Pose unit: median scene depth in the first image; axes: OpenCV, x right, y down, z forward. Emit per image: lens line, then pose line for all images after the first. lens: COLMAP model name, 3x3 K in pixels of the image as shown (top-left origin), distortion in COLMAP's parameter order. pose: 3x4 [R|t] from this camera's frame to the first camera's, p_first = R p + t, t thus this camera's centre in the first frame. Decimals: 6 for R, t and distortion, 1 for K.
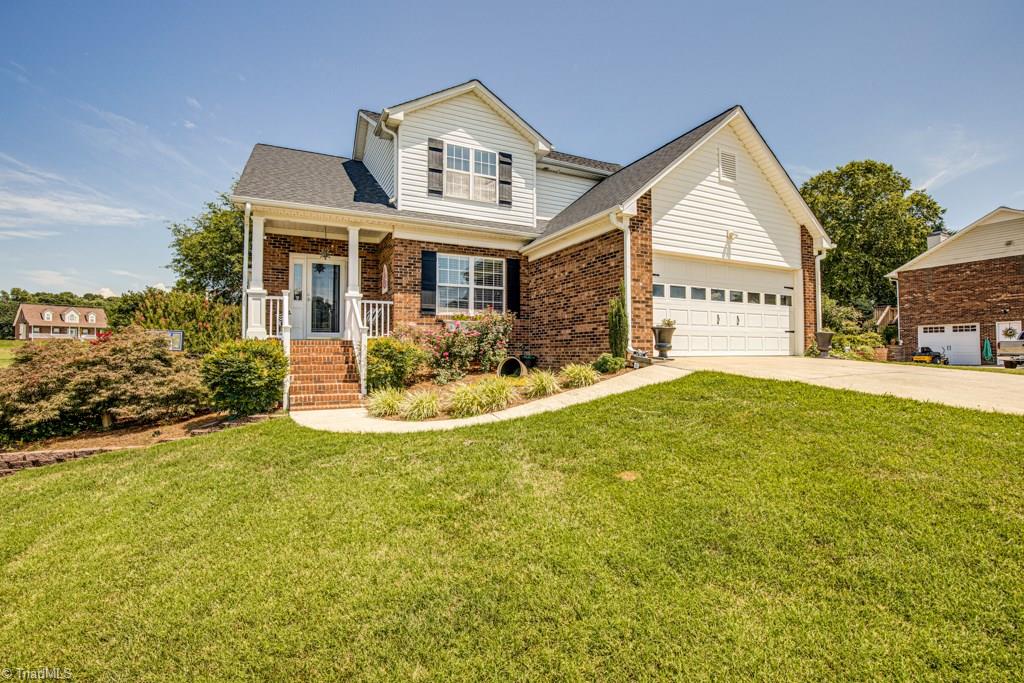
lens RADIAL K [[475.1, 0, 512.0], [0, 475.1, 341.5], [0, 0, 1]] dist [-0.039682, 0.009730]
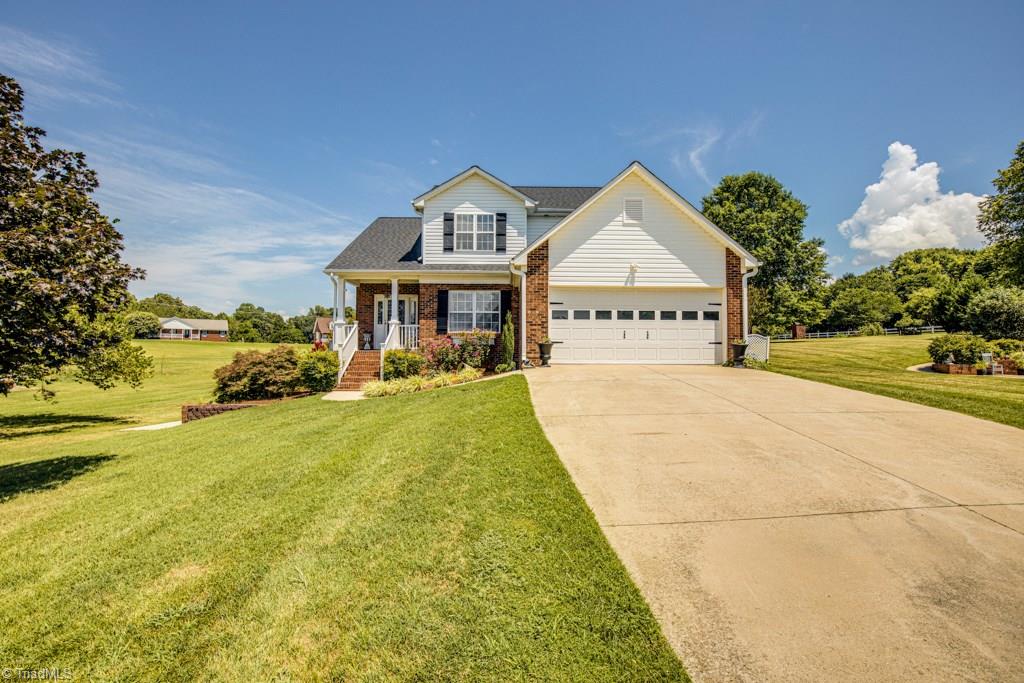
lens RADIAL K [[475.1, 0, 512.0], [0, 475.1, 341.5], [0, 0, 1]] dist [-0.039682, 0.009730]
pose [[0.900788, -0.005491, -0.434224, 0.656977], [0.004935, 0.999985, -0.002408, -0.025282], [0.434230, 0.000027, 0.900802, -0.240066]]
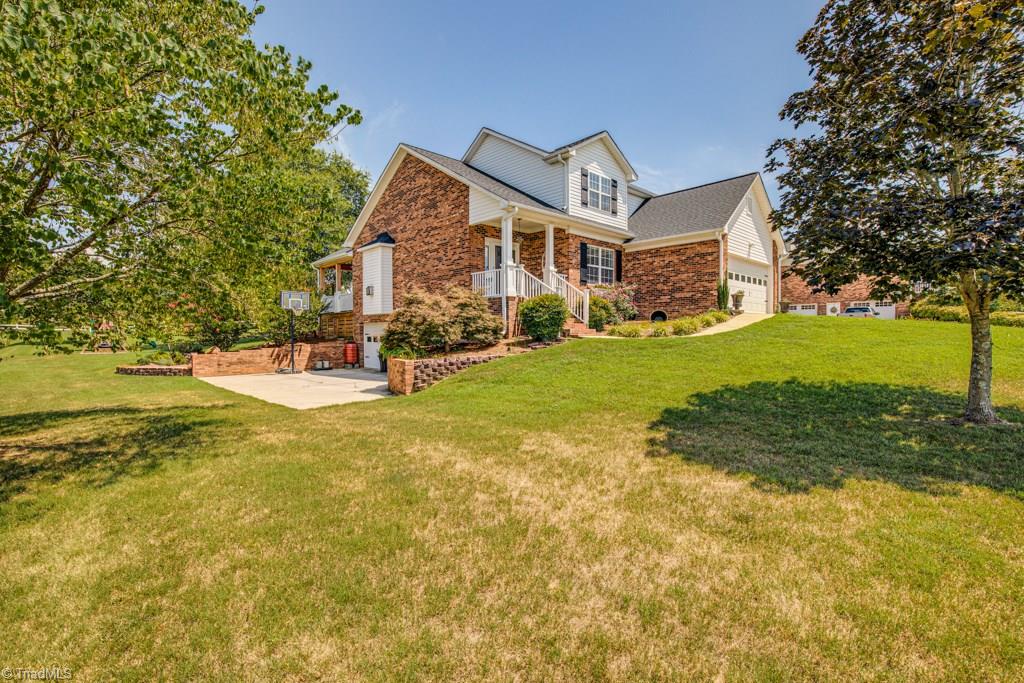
lens RADIAL K [[475.1, 0, 512.0], [0, 475.1, 341.5], [0, 0, 1]] dist [-0.039682, 0.009730]
pose [[0.956603, -0.002521, 0.291384, -0.837052], [-0.008834, 0.999252, 0.037649, 0.072479], [-0.291261, -0.038590, 0.955865, -0.407797]]
